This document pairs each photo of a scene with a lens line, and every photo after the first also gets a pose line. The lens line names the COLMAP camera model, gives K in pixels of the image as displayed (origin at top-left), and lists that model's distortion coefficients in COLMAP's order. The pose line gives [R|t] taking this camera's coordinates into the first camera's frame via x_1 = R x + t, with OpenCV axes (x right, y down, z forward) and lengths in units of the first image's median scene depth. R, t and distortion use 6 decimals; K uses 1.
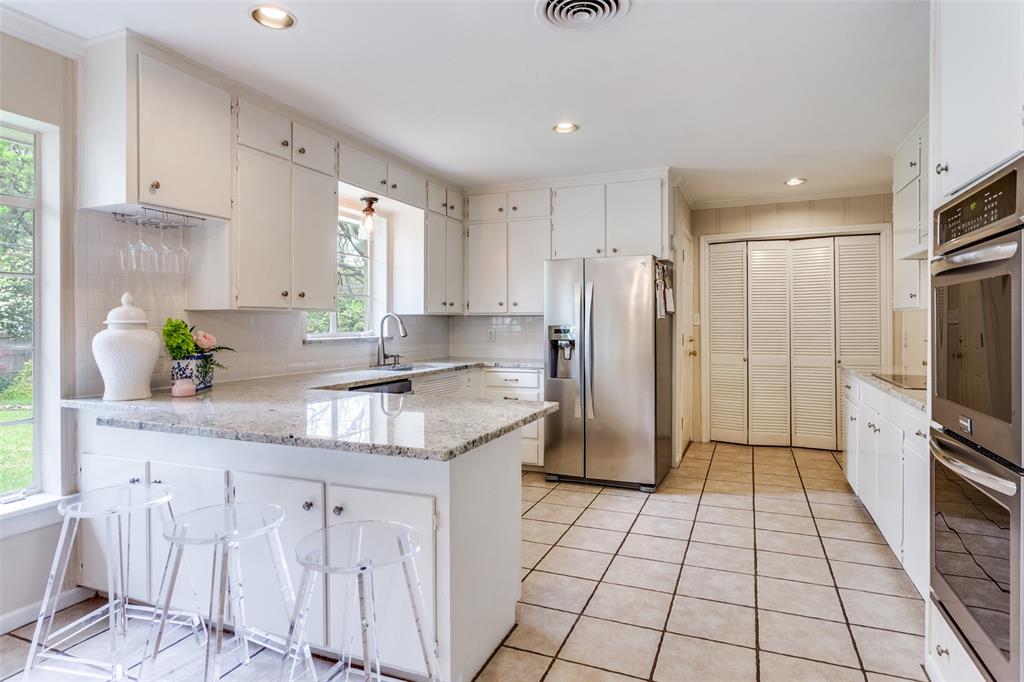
lens RADIAL K [[576.7, 0, 510.8], [0, 576.7, 332.7], [0, 0, 1]] dist [0.009240, 0.000868]
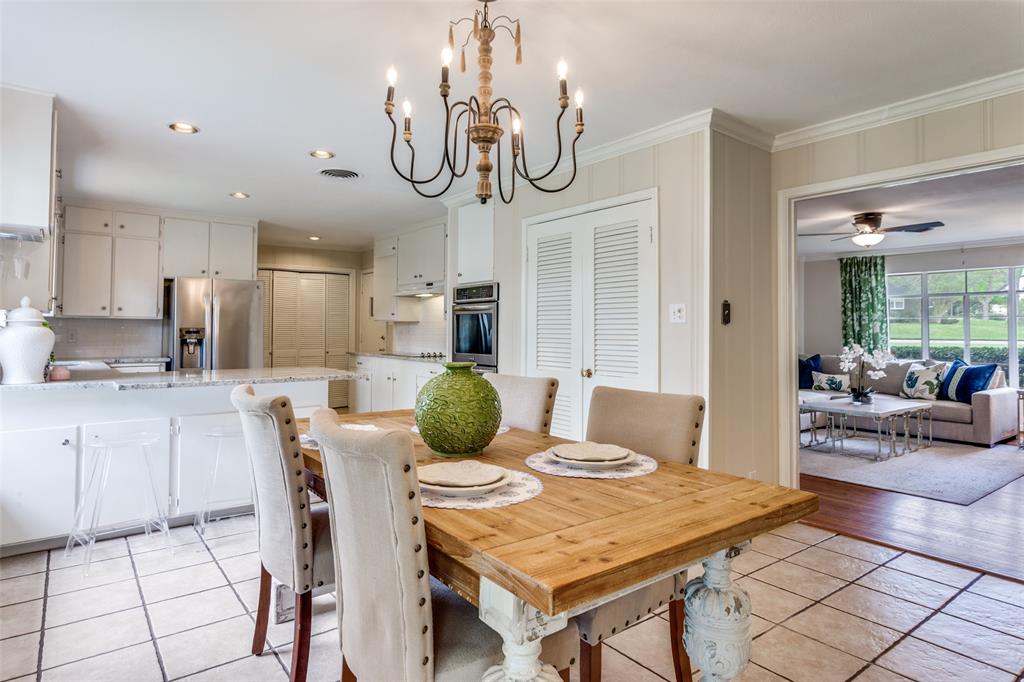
lens RADIAL K [[576.7, 0, 512.3], [0, 576.7, 314.5], [0, 0, 1]] dist [0.009240, 0.000868]
pose [[0.502699, 0.029875, 0.863945, -0.621385], [0.006789, 0.999235, -0.038504, 0.011738], [-0.864435, 0.025221, 0.502112, -0.266360]]
